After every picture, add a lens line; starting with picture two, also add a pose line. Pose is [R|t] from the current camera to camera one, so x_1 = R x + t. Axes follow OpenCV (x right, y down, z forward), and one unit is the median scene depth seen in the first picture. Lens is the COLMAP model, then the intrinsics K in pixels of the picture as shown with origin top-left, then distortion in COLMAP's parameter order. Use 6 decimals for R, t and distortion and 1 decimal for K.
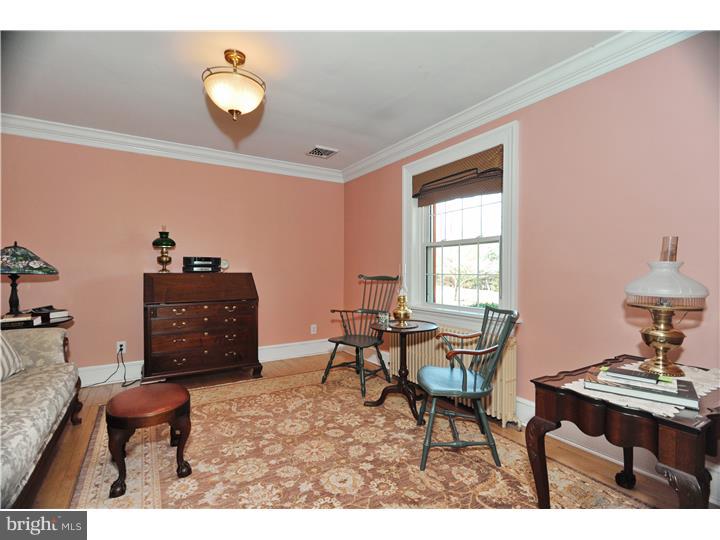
lens RADIAL K [[345.5, 0, 354.8], [0, 345.5, 268.5], [0, 0, 1]] dist [0.002321, -0.001088]
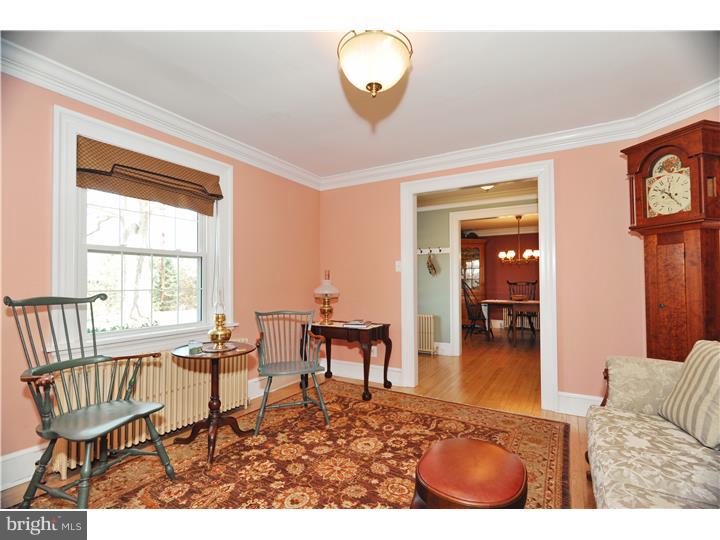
lens RADIAL K [[345.5, 0, 358.8], [0, 345.5, 275.7], [0, 0, 1]] dist [0.002321, -0.001088]
pose [[-0.460264, 0.024410, 0.887447, -0.929787], [0.008610, 0.999698, -0.023032, 0.007402], [-0.887741, -0.002960, -0.460335, 1.272457]]
